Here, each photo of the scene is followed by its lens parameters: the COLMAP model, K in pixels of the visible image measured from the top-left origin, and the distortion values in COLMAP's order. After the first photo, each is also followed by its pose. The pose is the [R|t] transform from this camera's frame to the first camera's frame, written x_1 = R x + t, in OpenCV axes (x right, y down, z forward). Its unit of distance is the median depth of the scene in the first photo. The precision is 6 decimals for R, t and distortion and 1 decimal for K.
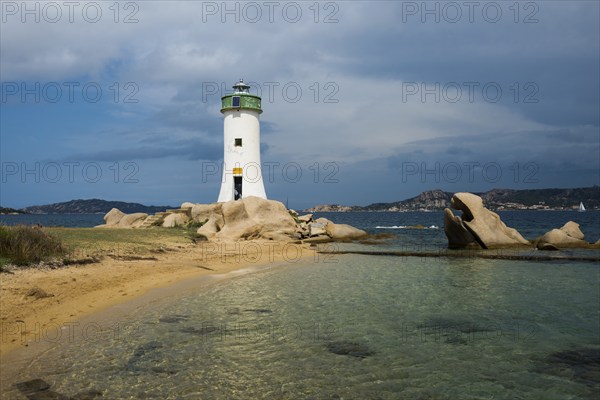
lens RADIAL K [[528.0, 0, 301.0], [0, 528.0, 177.9], [0, 0, 1]] dist [0.018269, 0.011851]
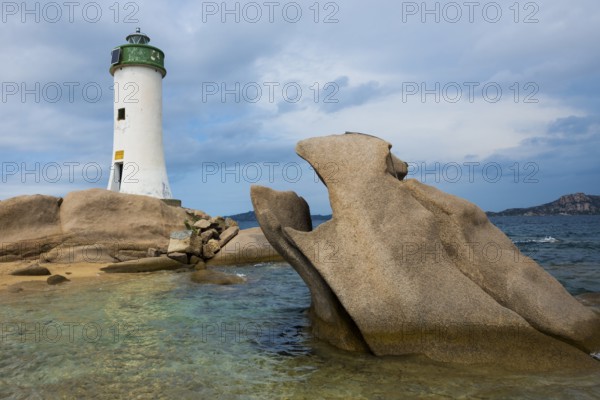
lens RADIAL K [[393.0, 0, 311.5], [0, 393.0, 184.7], [0, 0, 1]] dist [-0.009712, 0.002038]
pose [[0.925098, -0.045320, -0.377015, 0.079500], [0.035616, 0.998831, -0.032674, 0.013445], [0.378056, 0.016799, 0.925630, 0.165172]]
